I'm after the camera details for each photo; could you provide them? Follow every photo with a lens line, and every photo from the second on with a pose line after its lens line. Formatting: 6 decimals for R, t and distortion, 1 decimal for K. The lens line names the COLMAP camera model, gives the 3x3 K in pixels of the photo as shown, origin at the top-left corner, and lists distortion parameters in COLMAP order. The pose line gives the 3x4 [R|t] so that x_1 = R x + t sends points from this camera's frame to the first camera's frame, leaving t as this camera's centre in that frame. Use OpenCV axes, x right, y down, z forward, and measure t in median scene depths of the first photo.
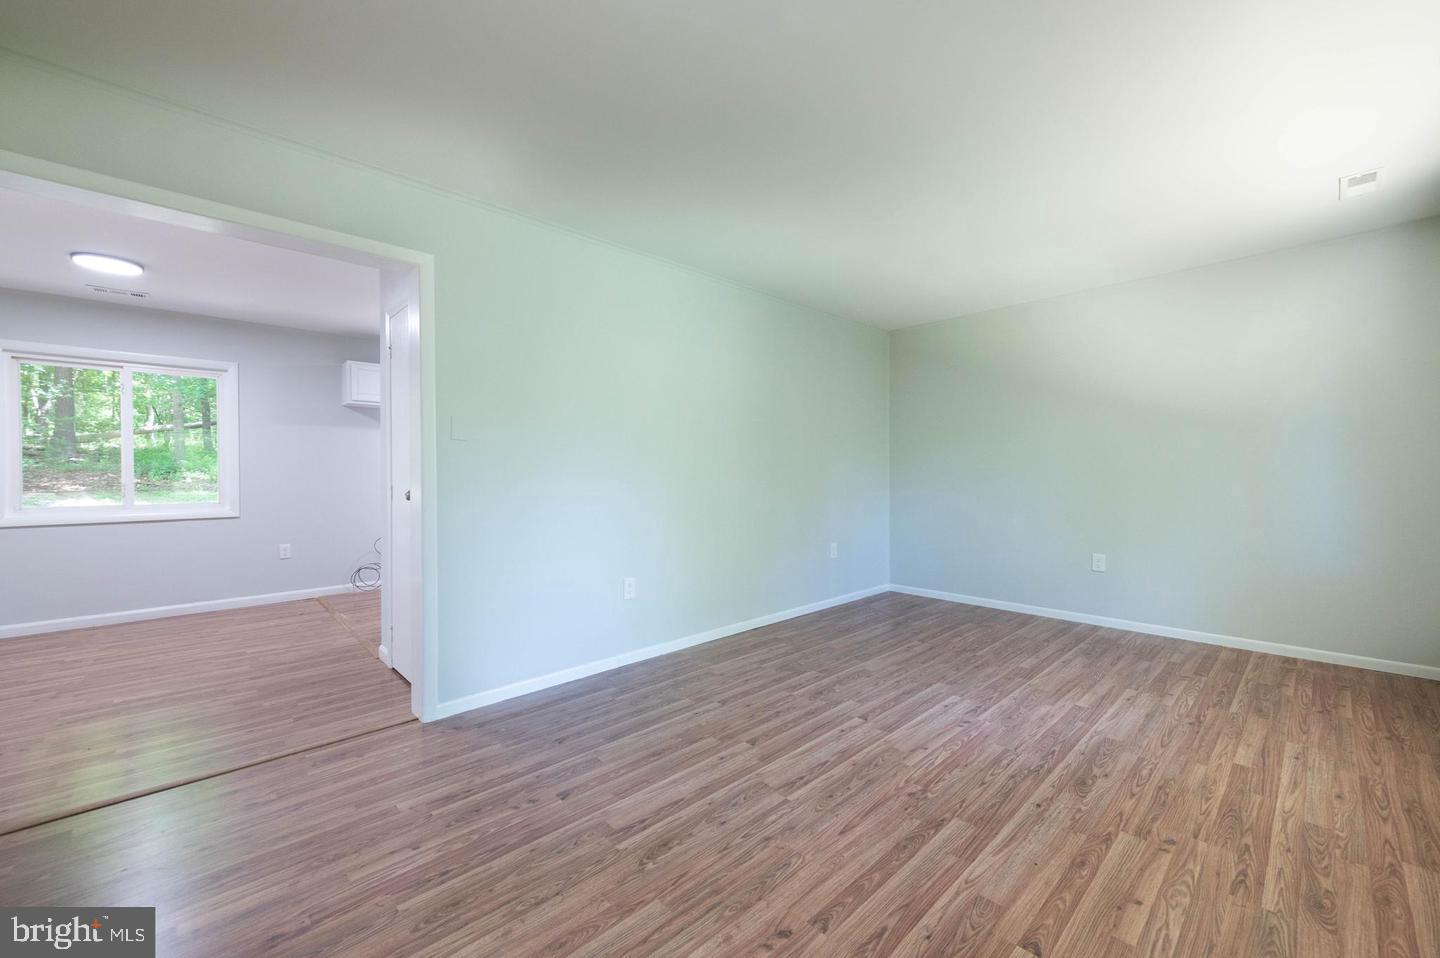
lens RADIAL K [[565.0, 0, 726.1], [0, 565.0, 476.0], [0, 0, 1]] dist [0.014938, -0.005217]
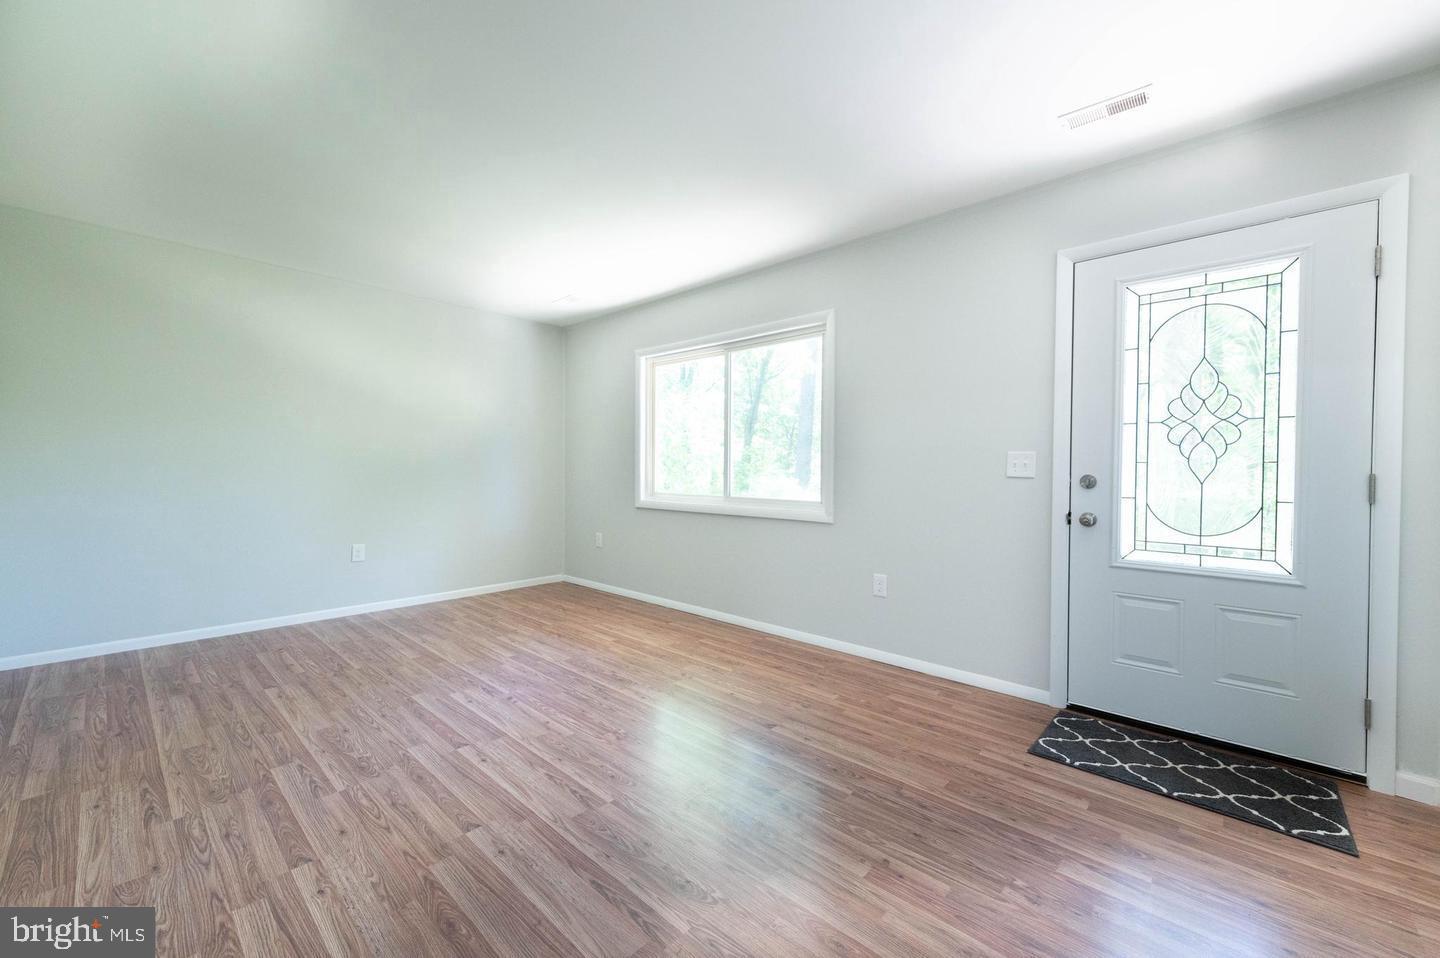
lens RADIAL K [[565.0, 0, 726.1], [0, 565.0, 476.0], [0, 0, 1]] dist [0.014938, -0.005217]
pose [[-0.078009, -0.006678, 0.996930, -0.626404], [-0.004738, 0.999969, 0.006328, 0.008298], [-0.996941, -0.004230, -0.078039, 0.642455]]
